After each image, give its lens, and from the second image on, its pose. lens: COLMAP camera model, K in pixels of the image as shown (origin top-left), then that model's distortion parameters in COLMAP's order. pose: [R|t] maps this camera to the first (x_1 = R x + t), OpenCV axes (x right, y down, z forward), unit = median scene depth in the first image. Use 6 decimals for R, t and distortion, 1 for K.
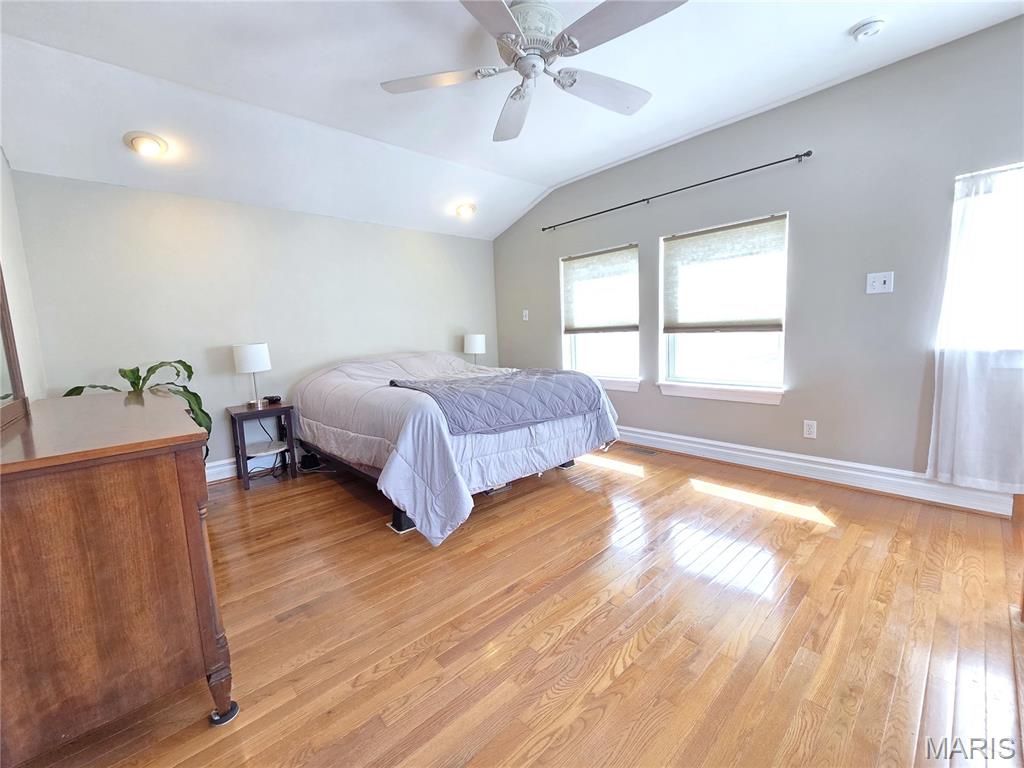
lens RADIAL K [[421.2, 0, 510.7], [0, 421.2, 378.6], [0, 0, 1]] dist [0.009389, 0.000215]
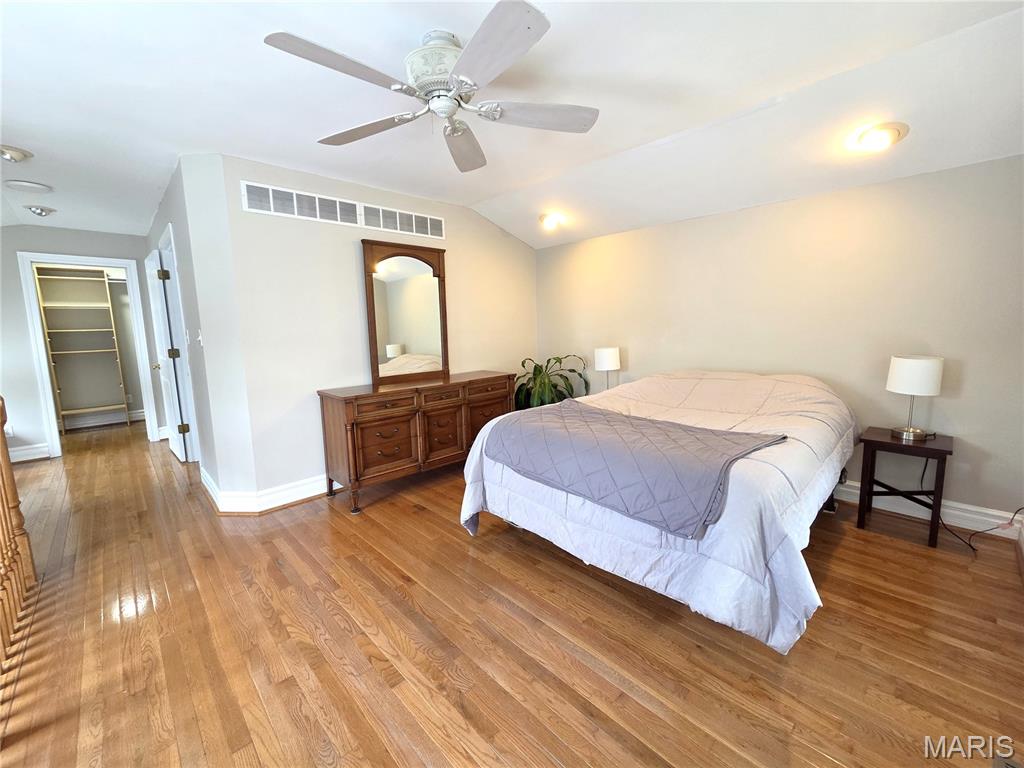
lens RADIAL K [[421.2, 0, 510.7], [0, 421.2, 378.6], [0, 0, 1]] dist [0.009389, 0.000215]
pose [[0.022195, 0.174880, -0.984339, 0.889956], [-0.088003, 0.981102, 0.172321, -0.257289], [0.995873, 0.082800, 0.037166, 0.945420]]
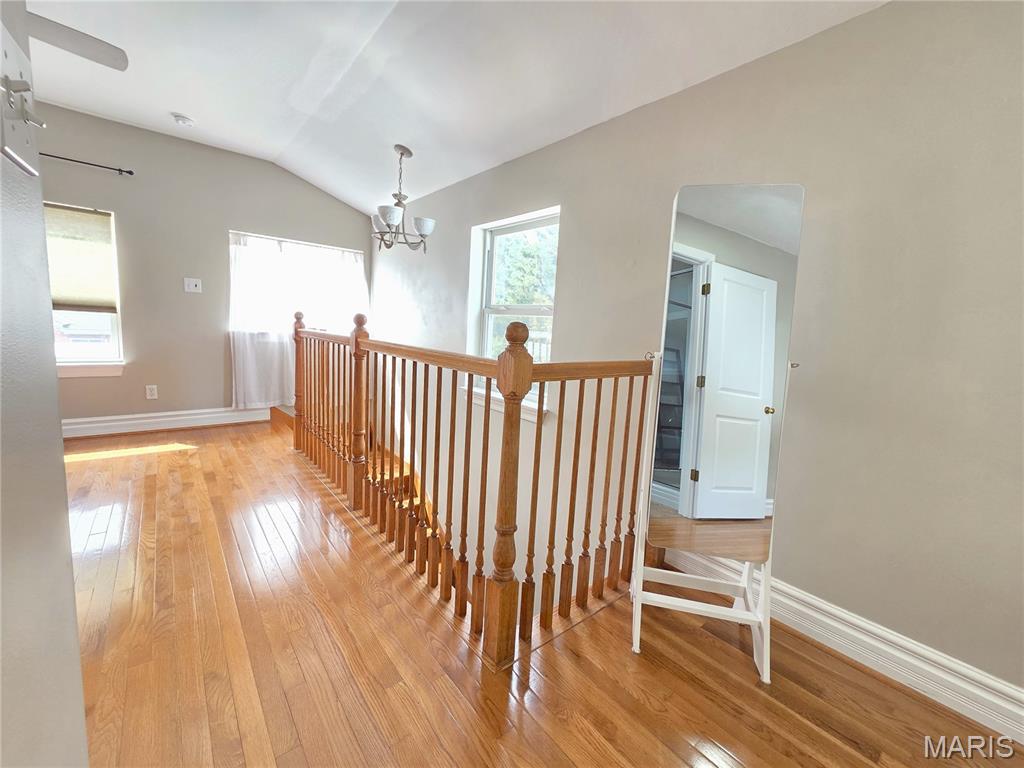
lens RADIAL K [[421.2, 0, 510.7], [0, 421.2, 378.6], [0, 0, 1]] dist [0.009389, 0.000215]
pose [[0.051784, -0.079645, 0.995477, -0.624530], [0.057472, 0.995400, 0.076649, 0.053006], [-0.997003, 0.053243, 0.056124, -0.187727]]
